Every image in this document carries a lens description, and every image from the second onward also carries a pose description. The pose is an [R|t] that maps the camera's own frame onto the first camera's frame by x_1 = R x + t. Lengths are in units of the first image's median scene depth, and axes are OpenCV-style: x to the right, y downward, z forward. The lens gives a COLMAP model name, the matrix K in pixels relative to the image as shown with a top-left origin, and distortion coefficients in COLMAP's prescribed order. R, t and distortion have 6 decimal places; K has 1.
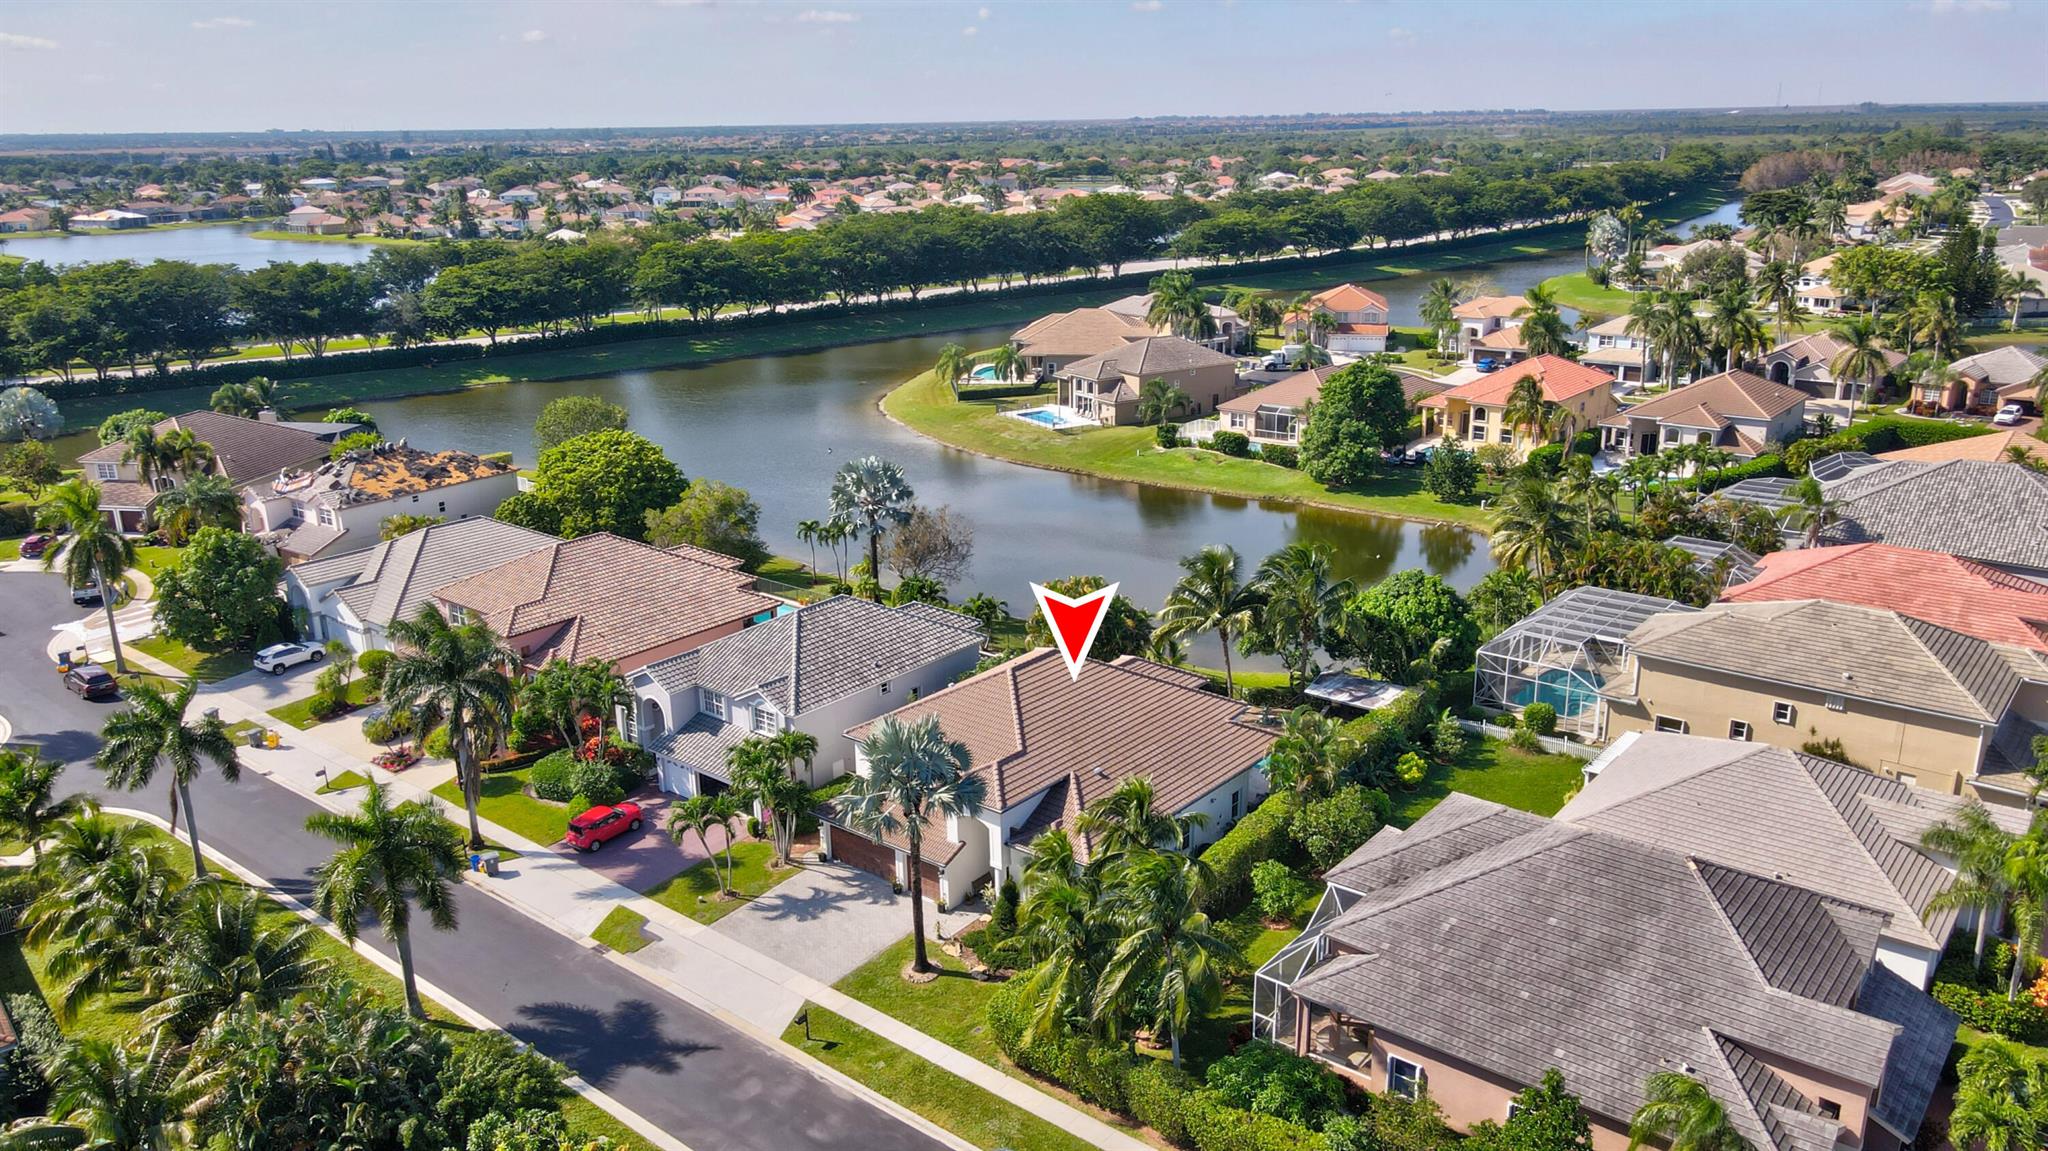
lens RADIAL K [[1534.2, 0, 1024.0], [0, 1534.2, 575.5], [0, 0, 1]] dist [-0.007992, 0.064228]
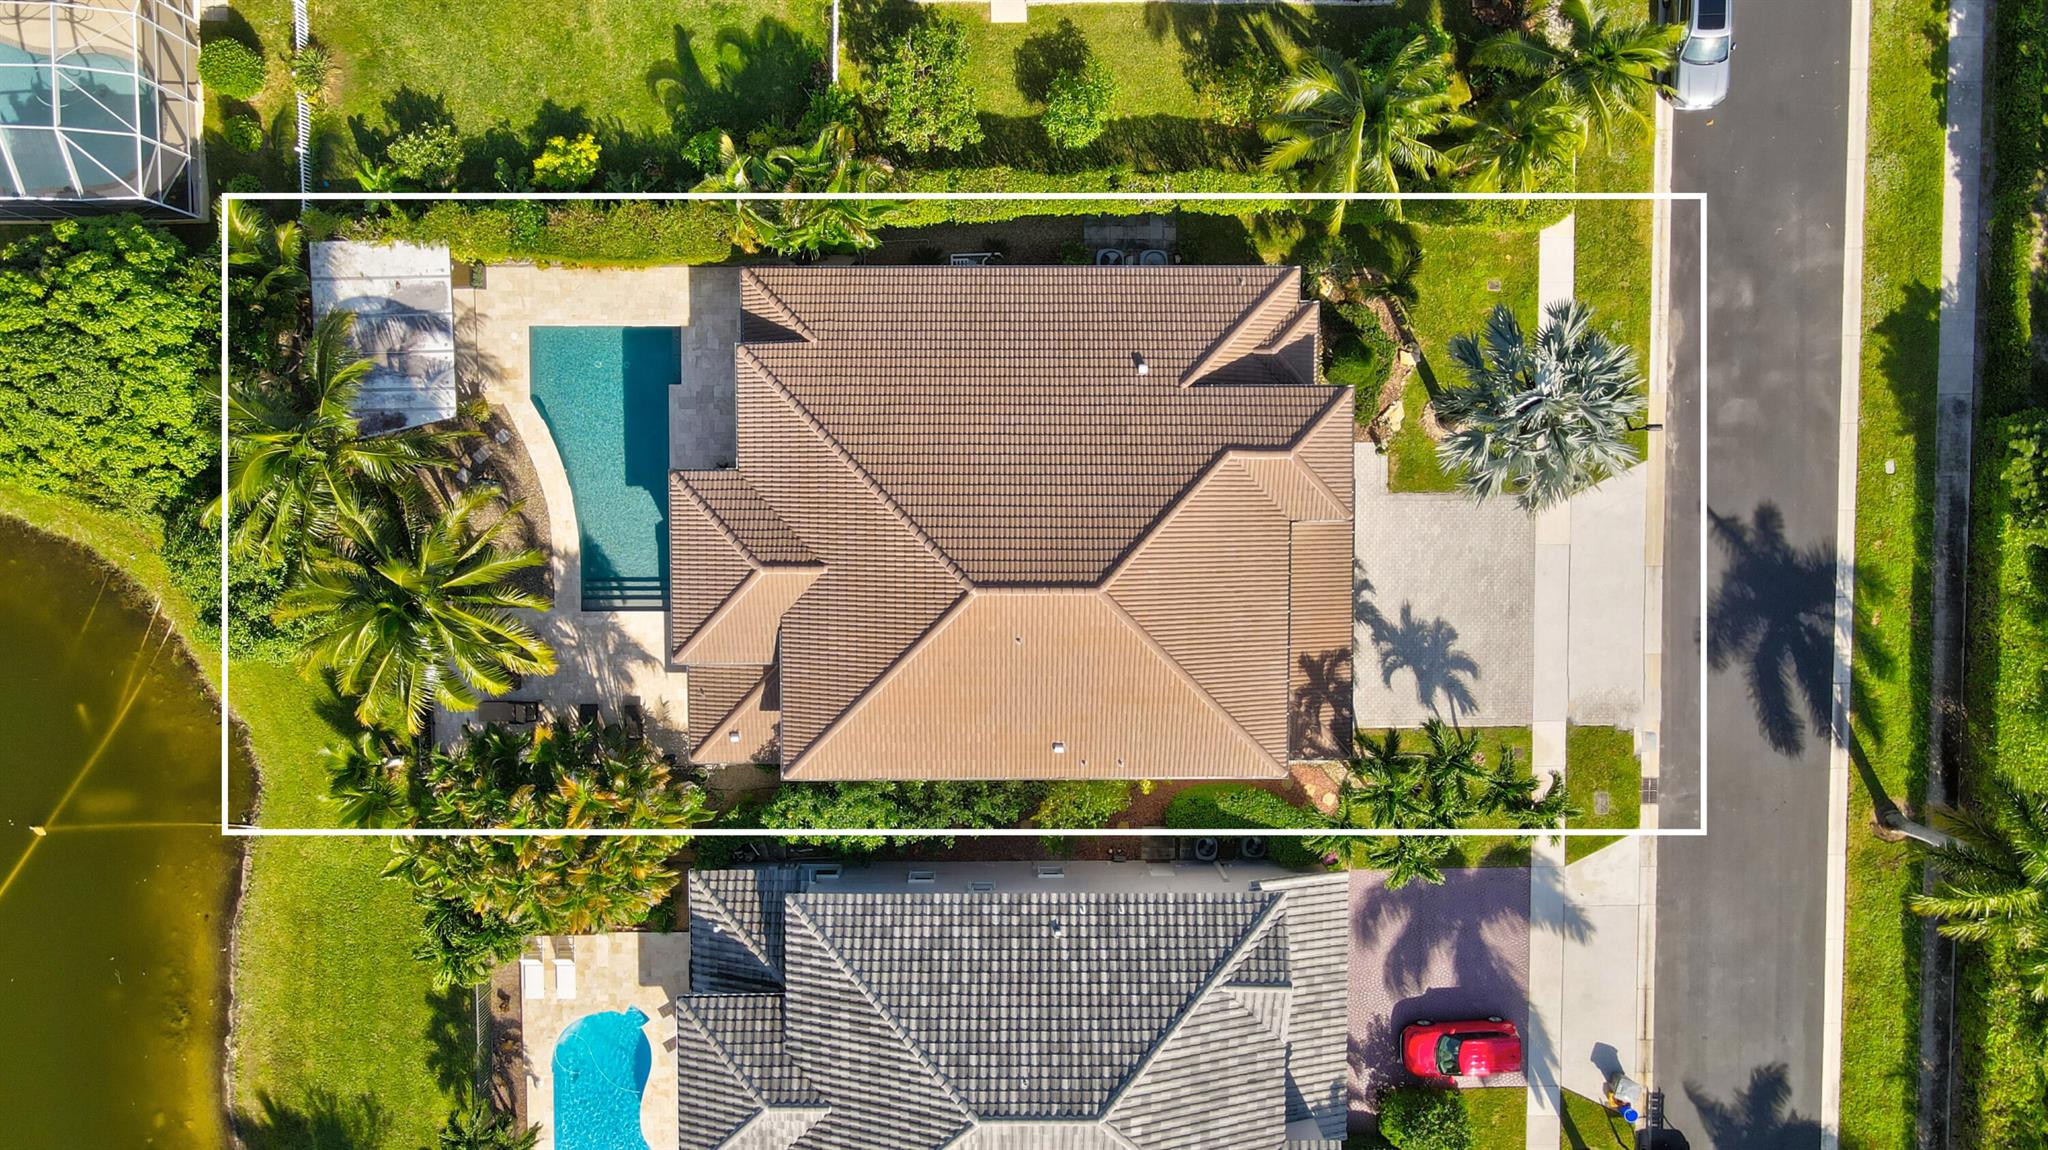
lens RADIAL K [[1534.2, 0, 1024.0], [0, 1534.2, 575.0], [0, 0, 1]] dist [-0.007992, 0.064228]
pose [[-0.633524, -0.772717, -0.039448, 0.017964], [0.229963, -0.236729, 0.943968, -0.243815], [-0.738759, 0.588955, 0.327670, 0.418816]]
